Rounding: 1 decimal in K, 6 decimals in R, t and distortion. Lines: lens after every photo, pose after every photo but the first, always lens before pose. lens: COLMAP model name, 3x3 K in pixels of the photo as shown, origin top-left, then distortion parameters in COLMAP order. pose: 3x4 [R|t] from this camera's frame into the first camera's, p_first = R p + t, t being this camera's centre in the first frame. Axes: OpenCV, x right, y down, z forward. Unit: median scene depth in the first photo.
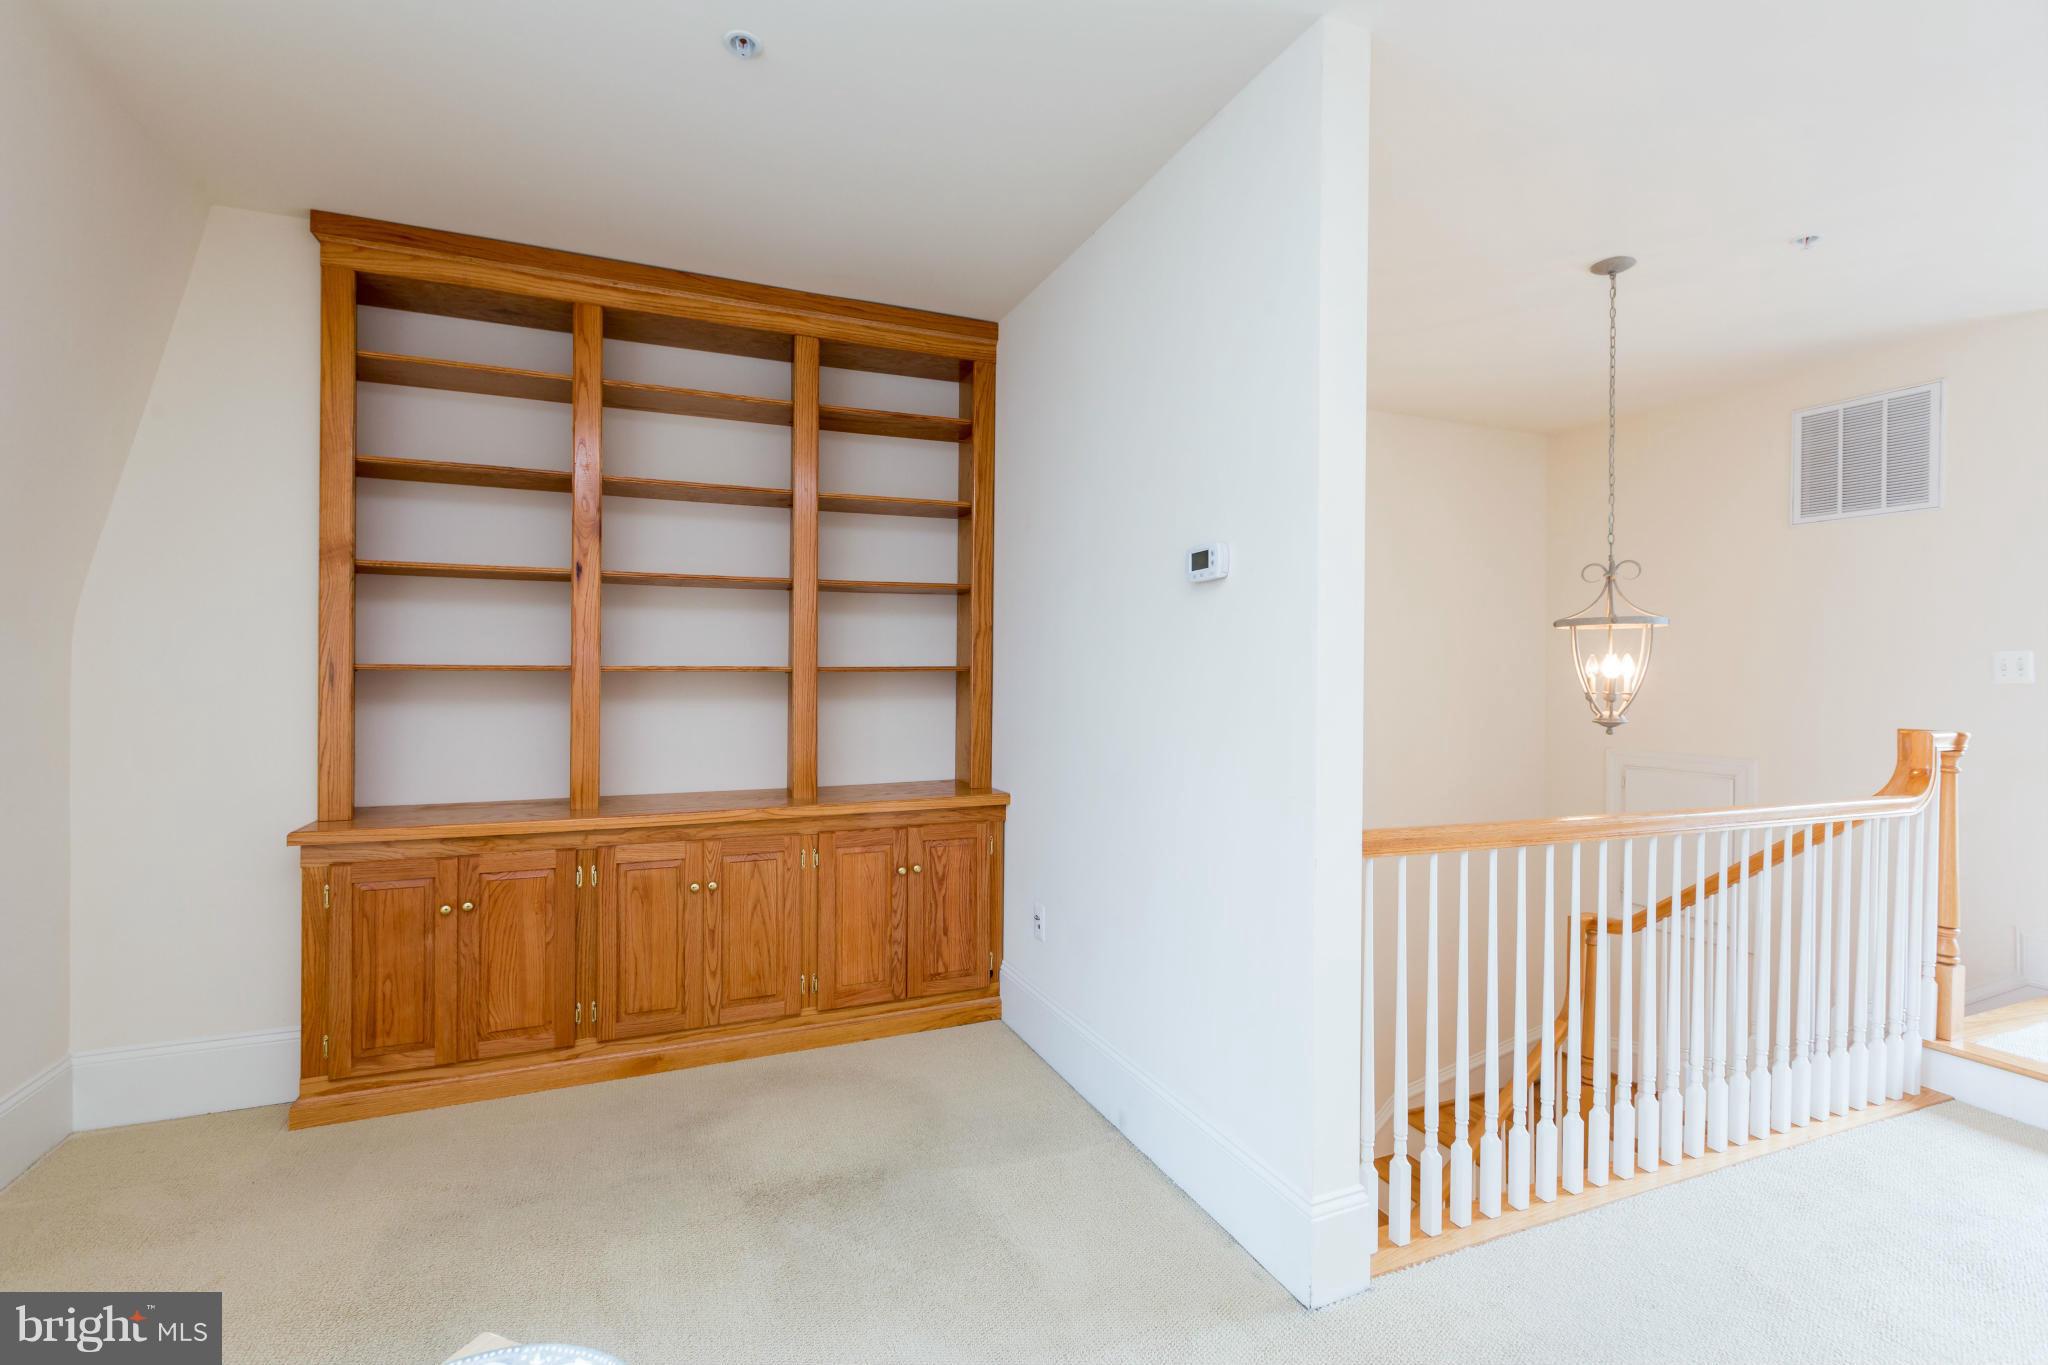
lens RADIAL K [[912.3, 0, 1019.5], [0, 912.3, 670.0], [0, 0, 1]] dist [0.005158, -0.000260]
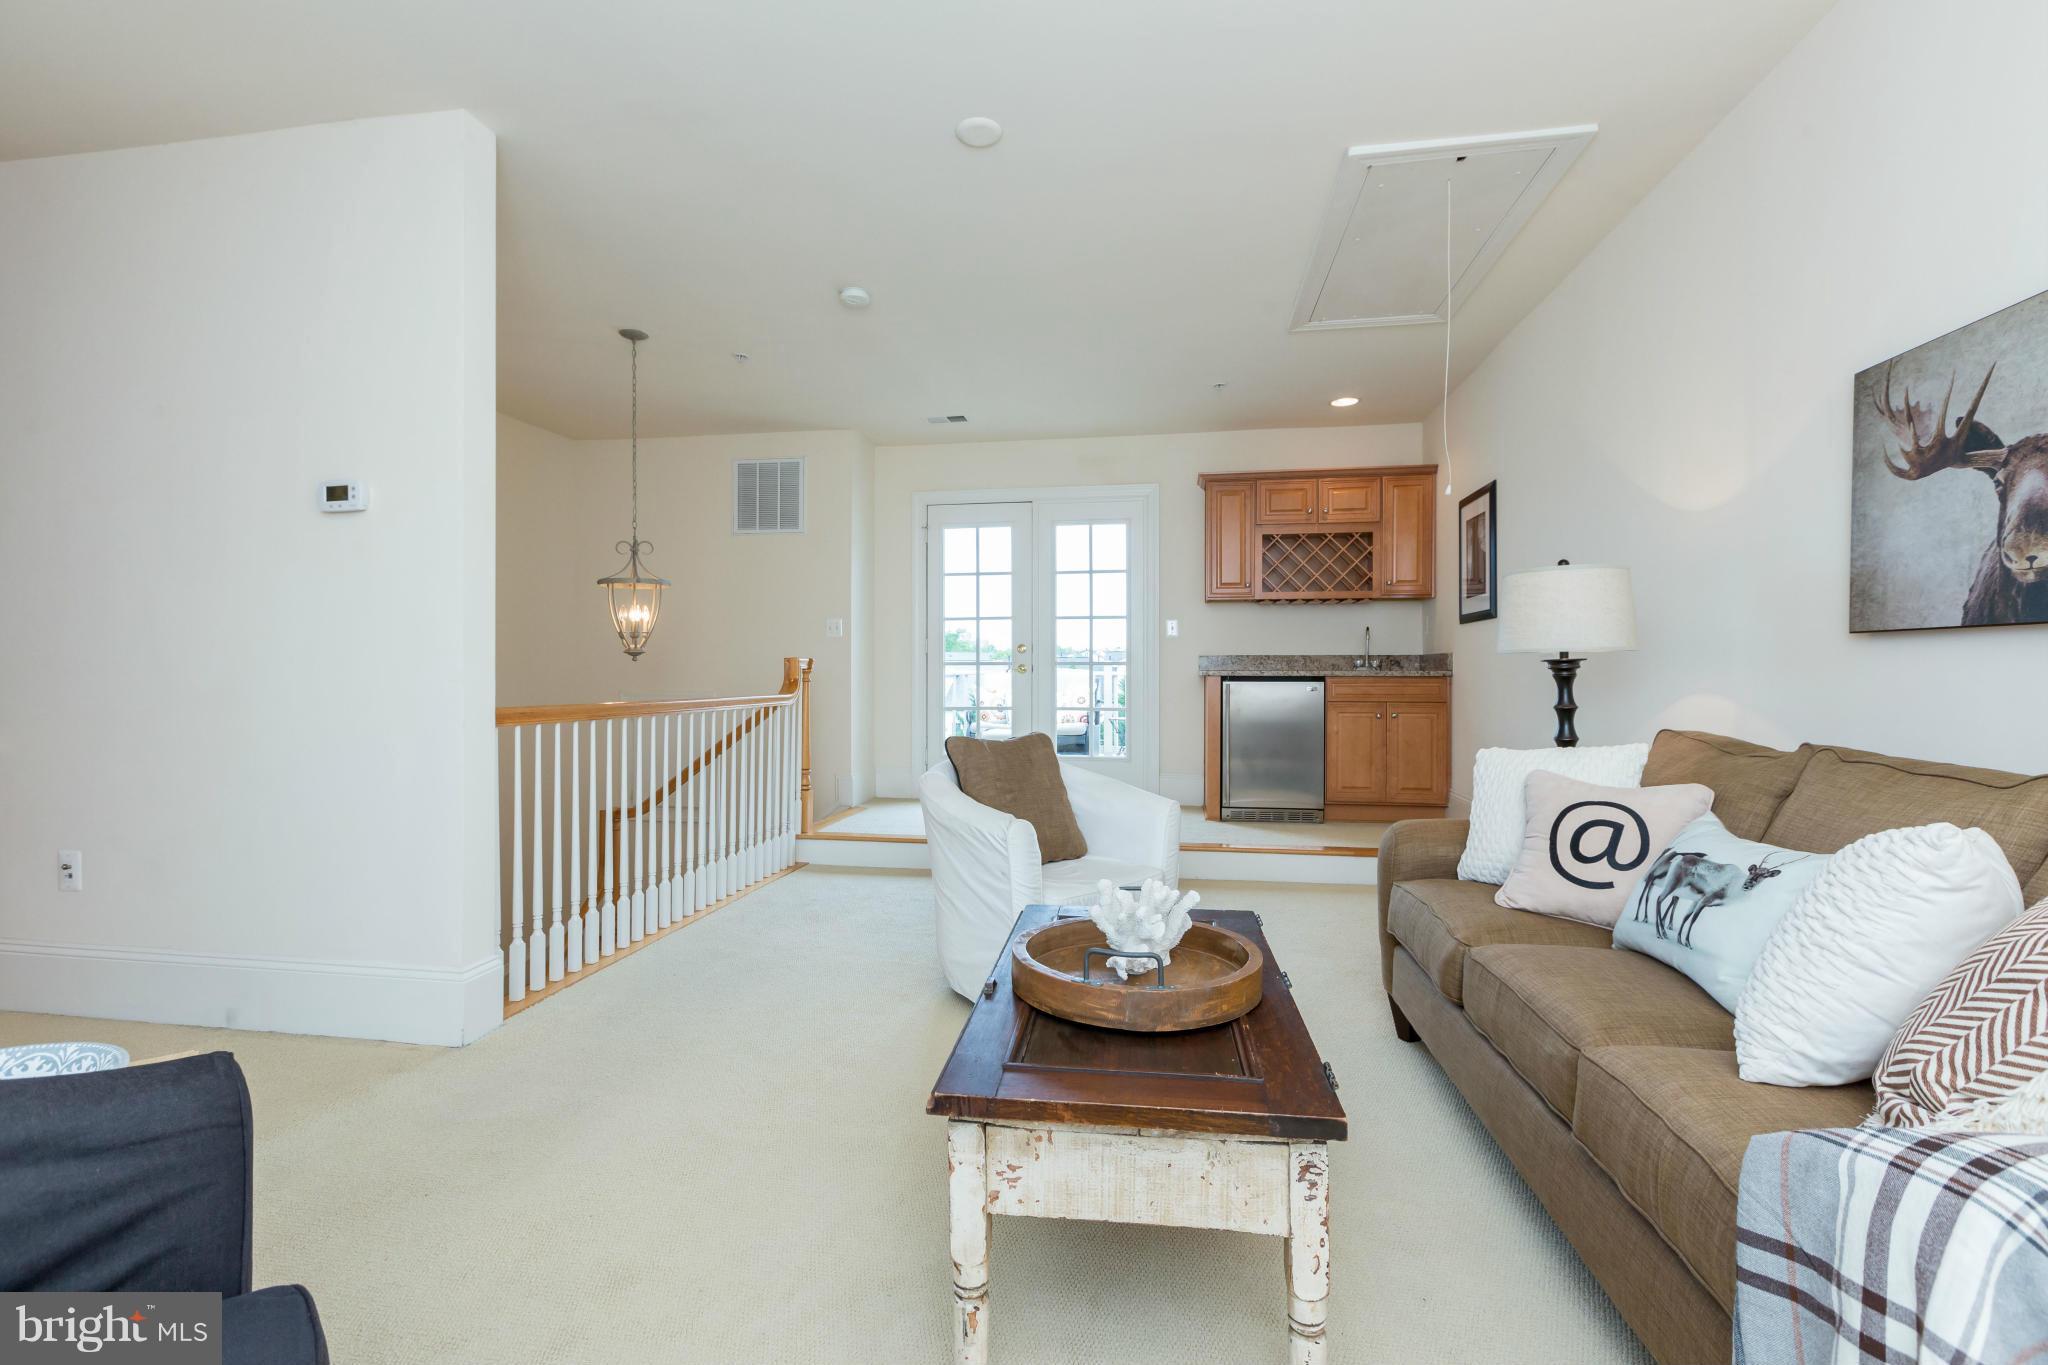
lens RADIAL K [[893.9, 0, 1020.5], [0, 893.9, 675.2], [0, 0, 1]] dist [0.002589, -0.000784]
pose [[0.529082, -0.015872, 0.848423, -0.232220], [0.001006, 0.999836, 0.018077, 0.069141], [-0.848570, -0.008711, 0.529011, -0.265708]]
